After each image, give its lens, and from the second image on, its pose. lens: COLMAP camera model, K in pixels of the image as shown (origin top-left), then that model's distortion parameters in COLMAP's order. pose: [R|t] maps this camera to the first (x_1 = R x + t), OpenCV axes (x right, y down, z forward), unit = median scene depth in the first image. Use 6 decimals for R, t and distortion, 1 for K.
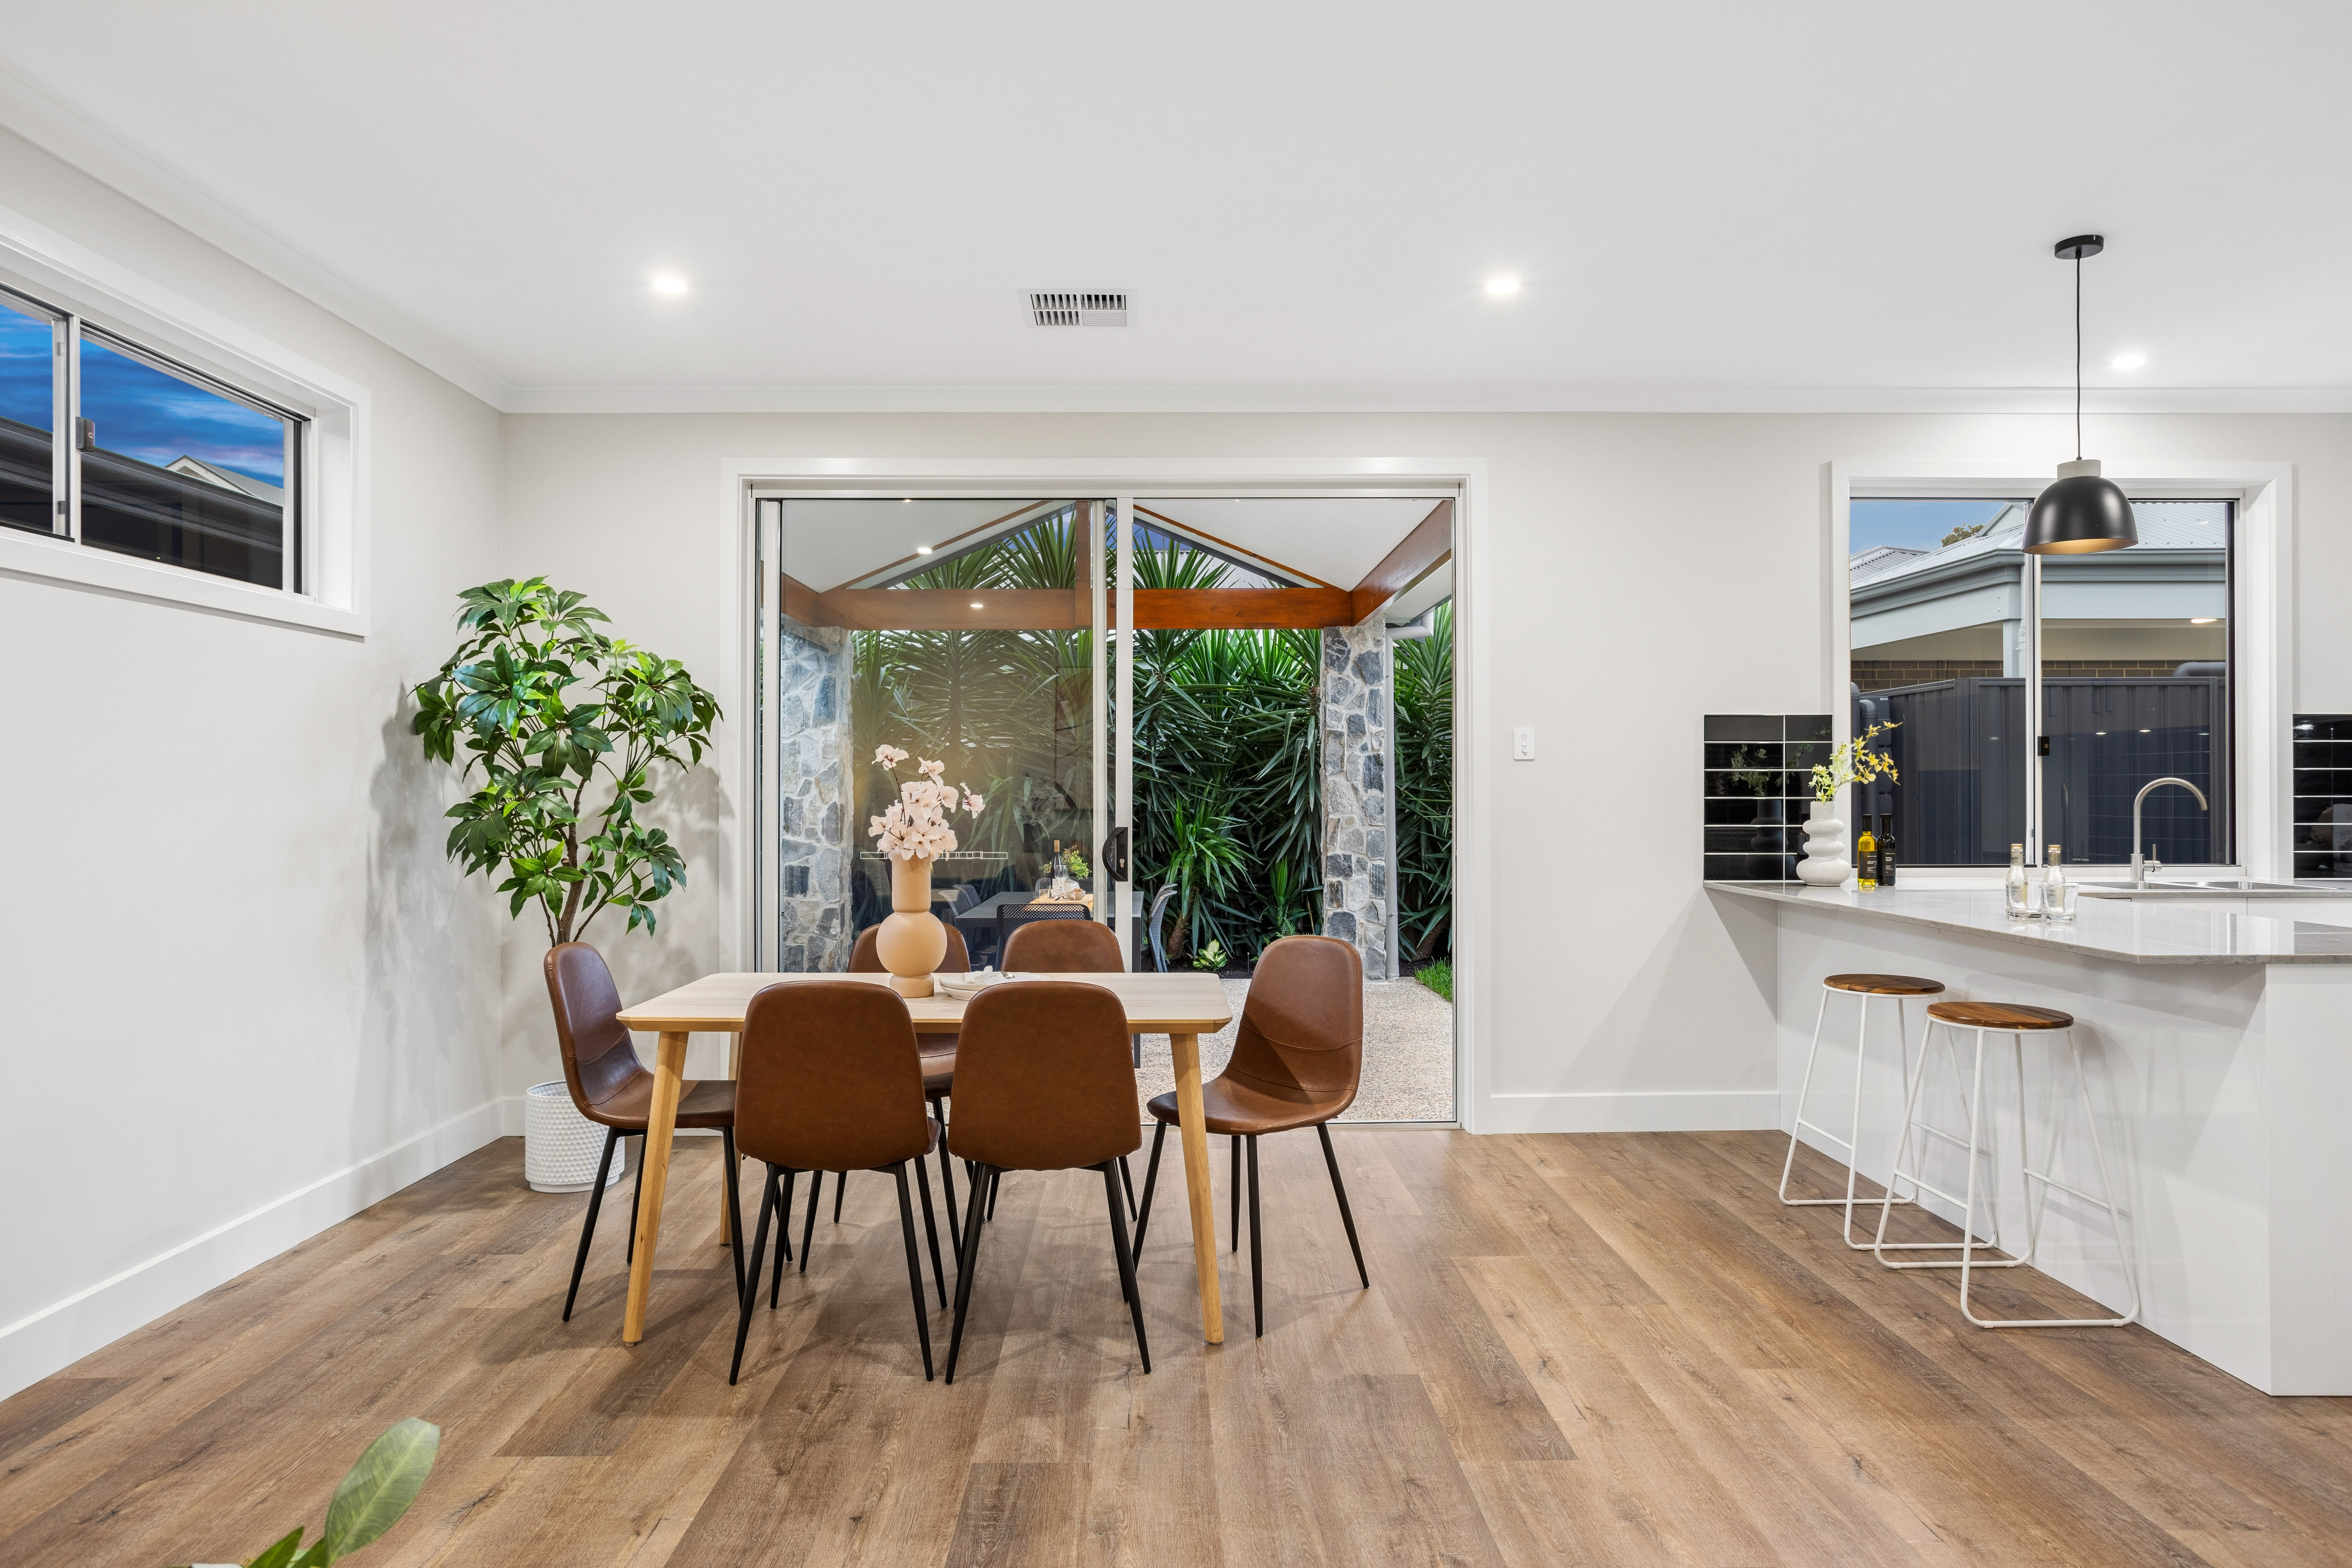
lens RADIAL K [[1420.7, 0, 1160.3], [0, 1420.7, 784.0], [0, 0, 1]] dist [-0.039470, 0.026175]
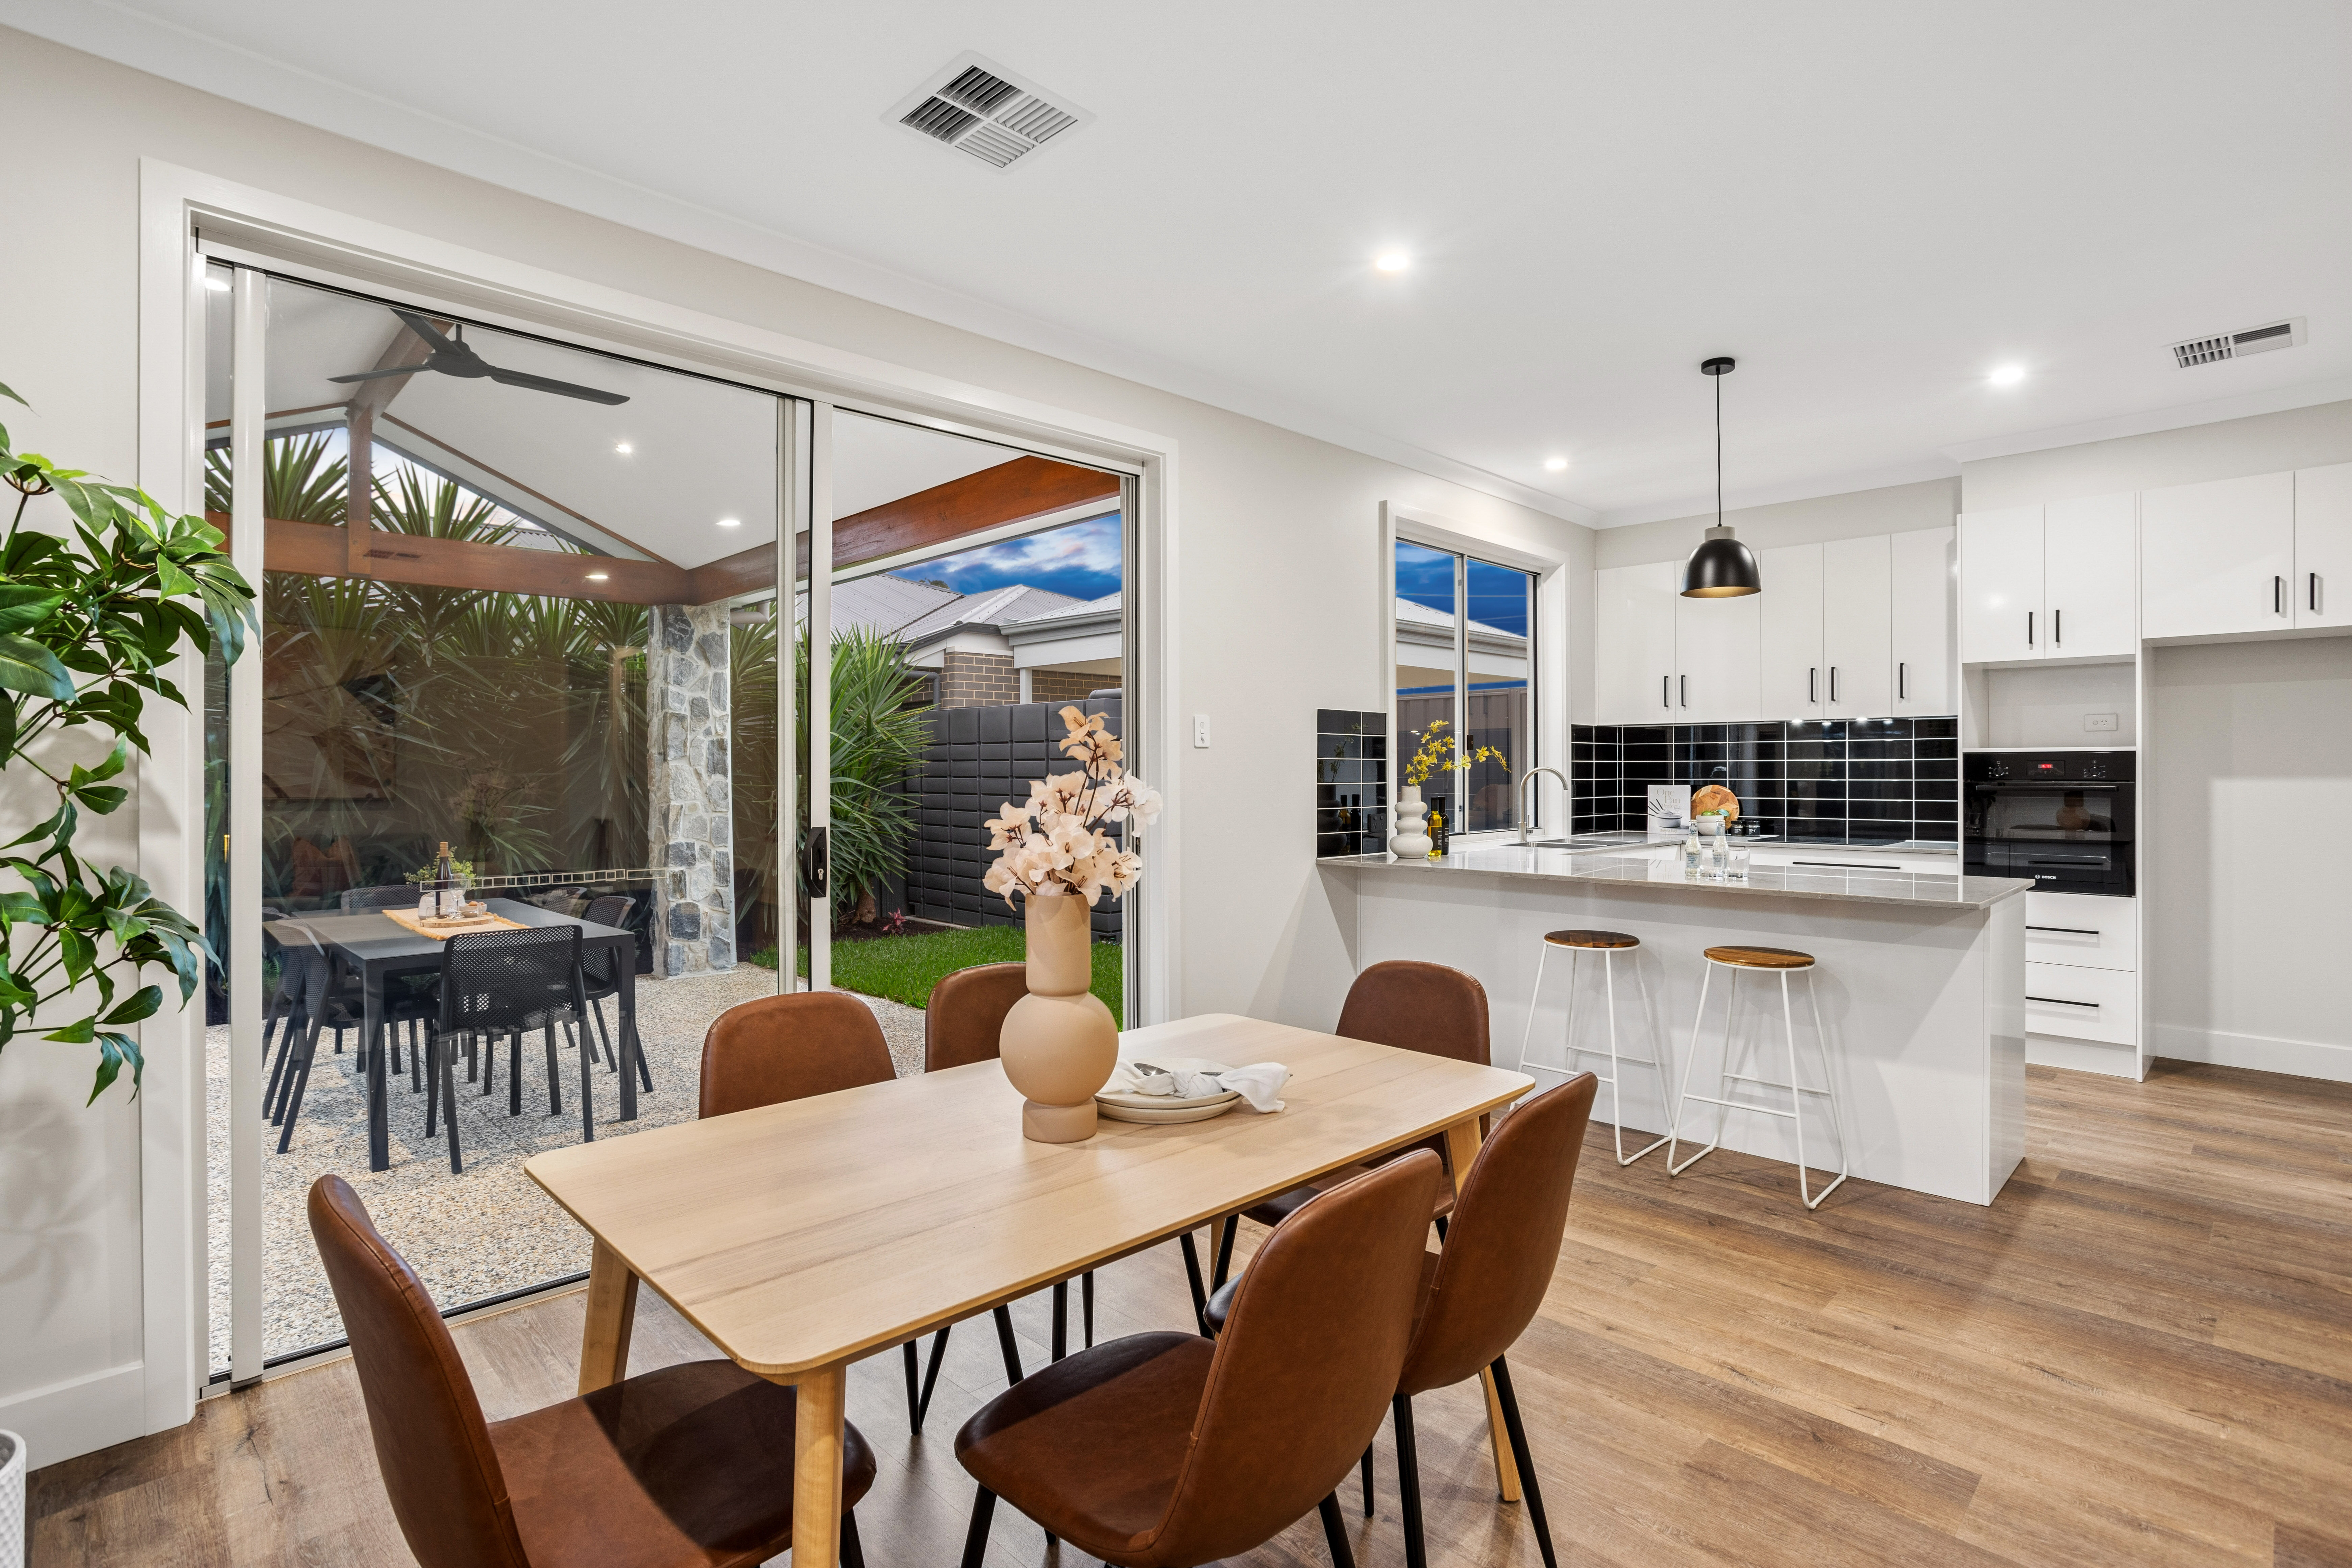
lens RADIAL K [[1142.4, 0, 1183.1], [0, 1142.4, 770.8], [0, 0, 1]] dist [-0.040873, 0.016035]
pose [[0.715671, 0.000219, 0.698437, -0.369336], [-0.002219, 0.999996, 0.001960, -0.002298], [-0.698434, -0.002952, 0.715669, 0.488103]]
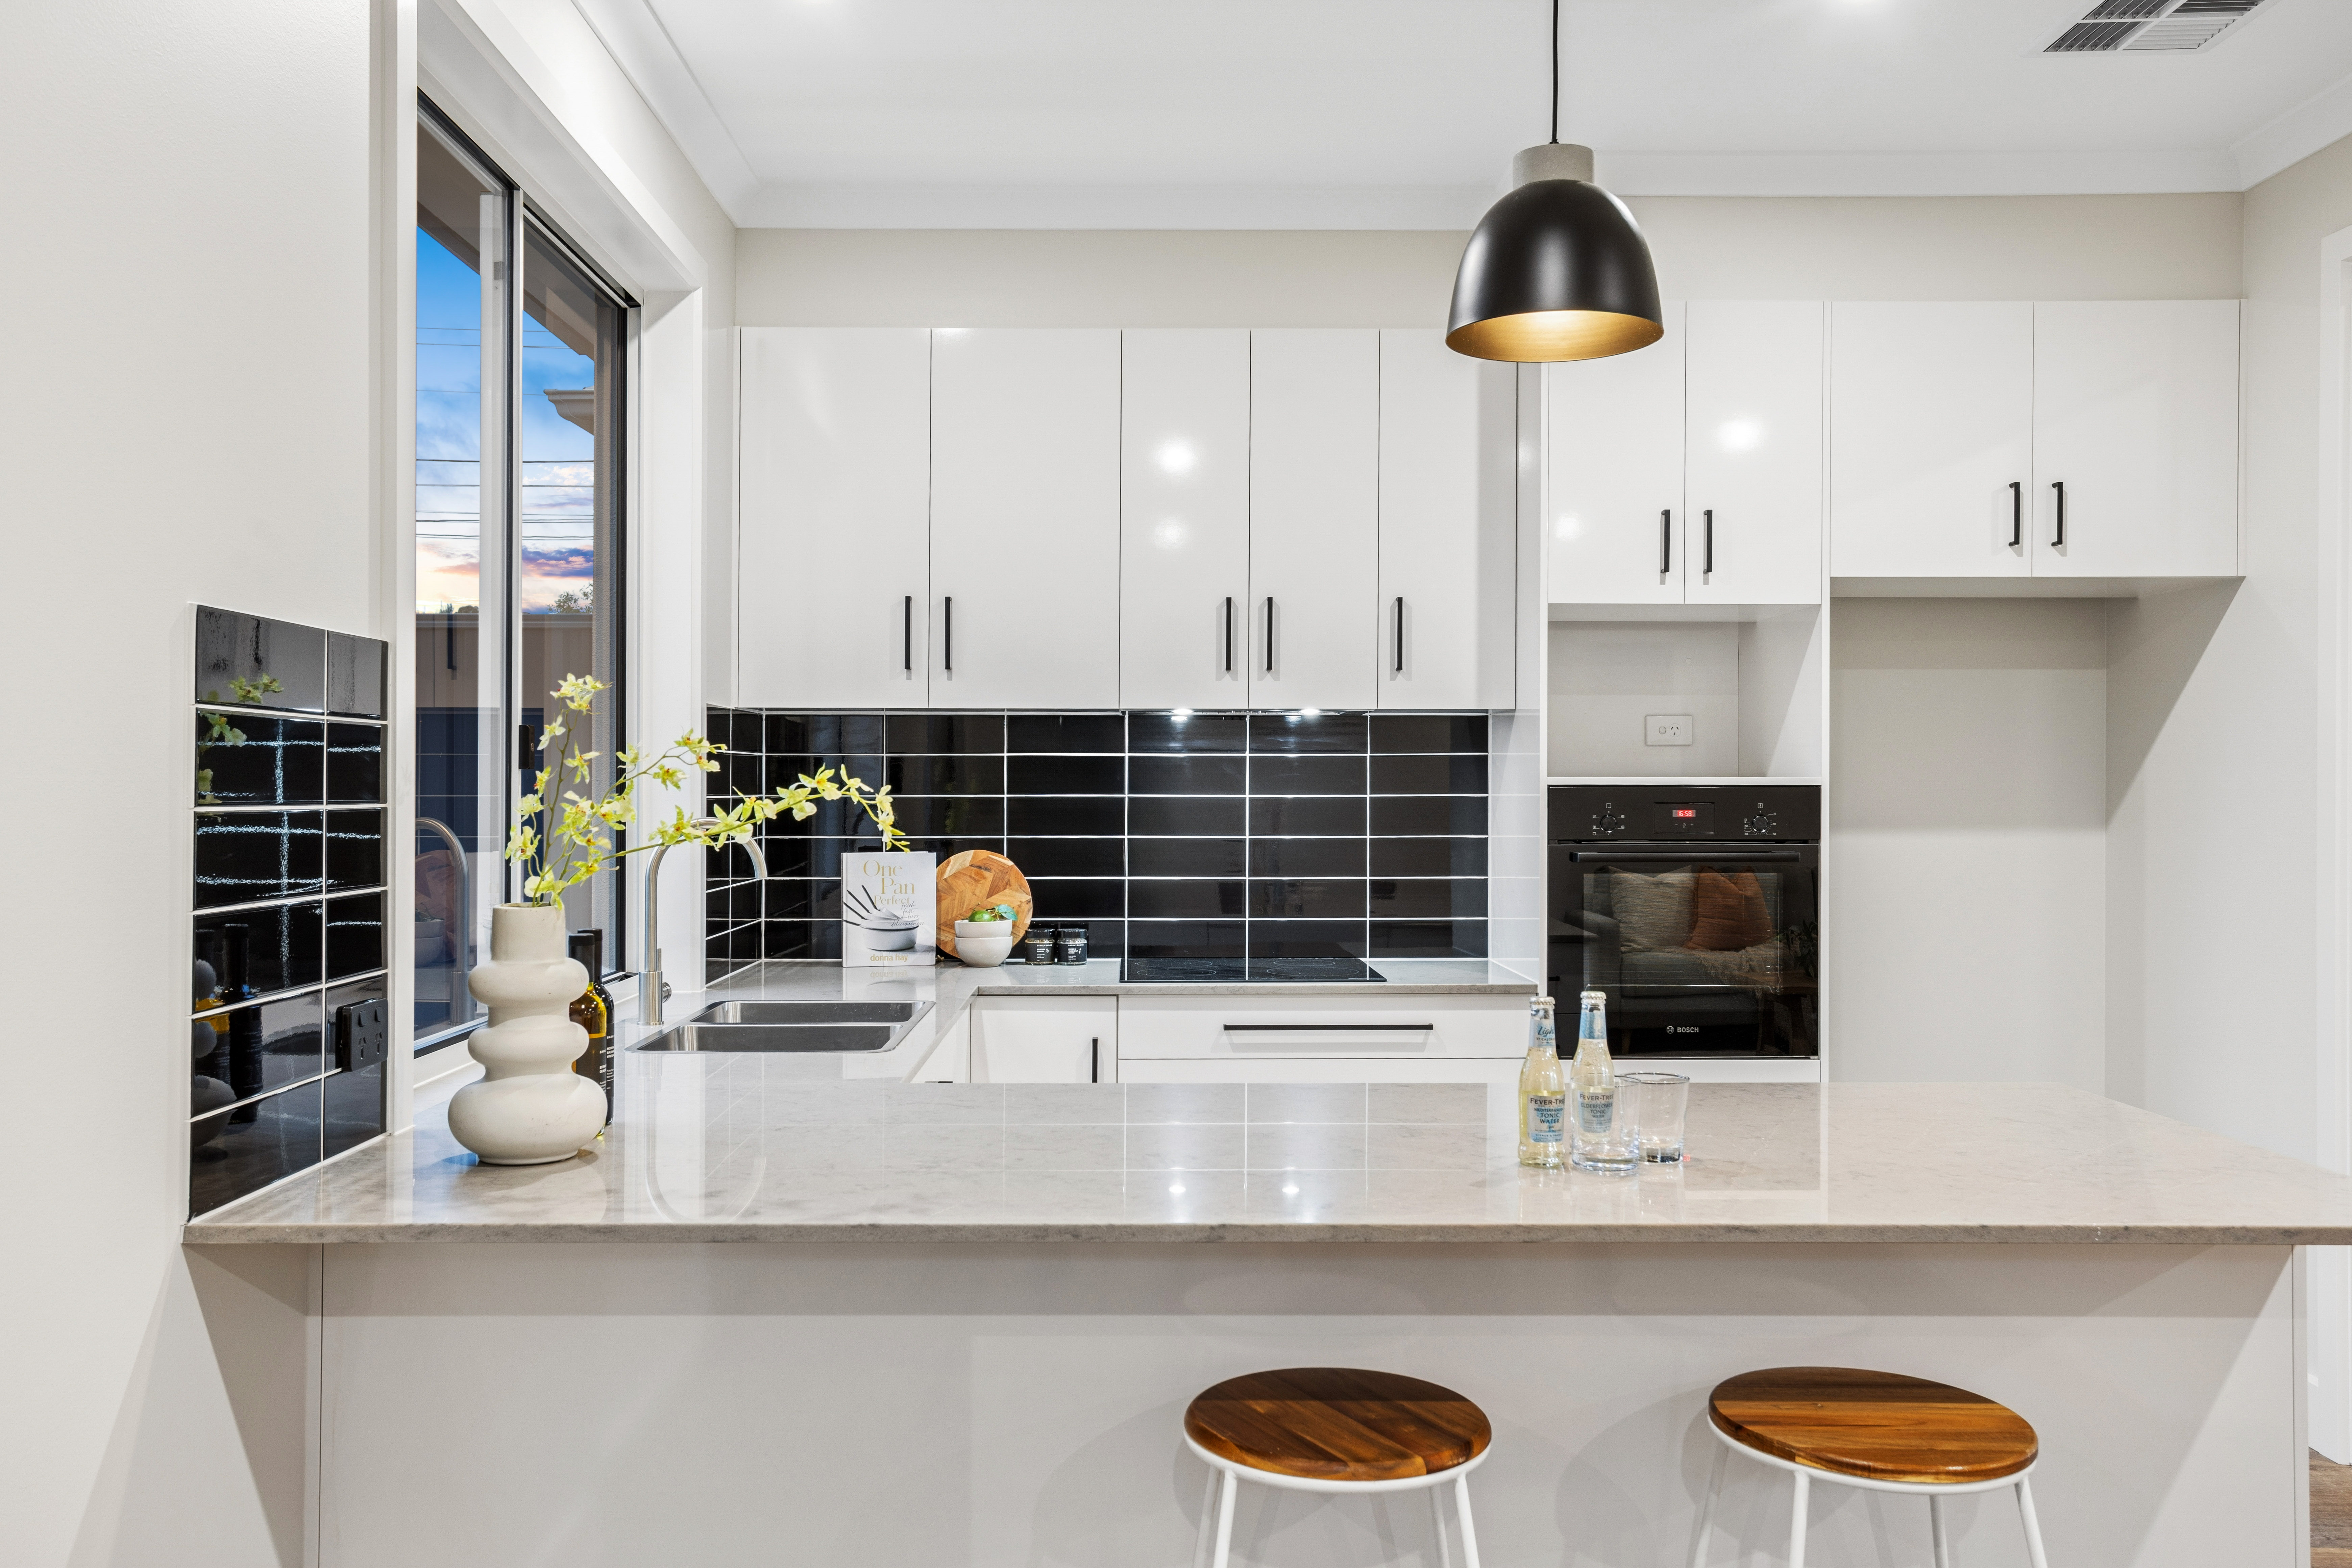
lens RADIAL K [[1903.4, 0, 1120.9], [0, 1903.4, 800.7], [0, 0, 1]] dist [-0.046181, 0.006563]
pose [[0.014386, -0.006445, 0.999876, 0.032370], [-0.004643, 0.999968, 0.006513, -0.017450], [-0.999886, -0.004736, 0.014356, 0.935902]]
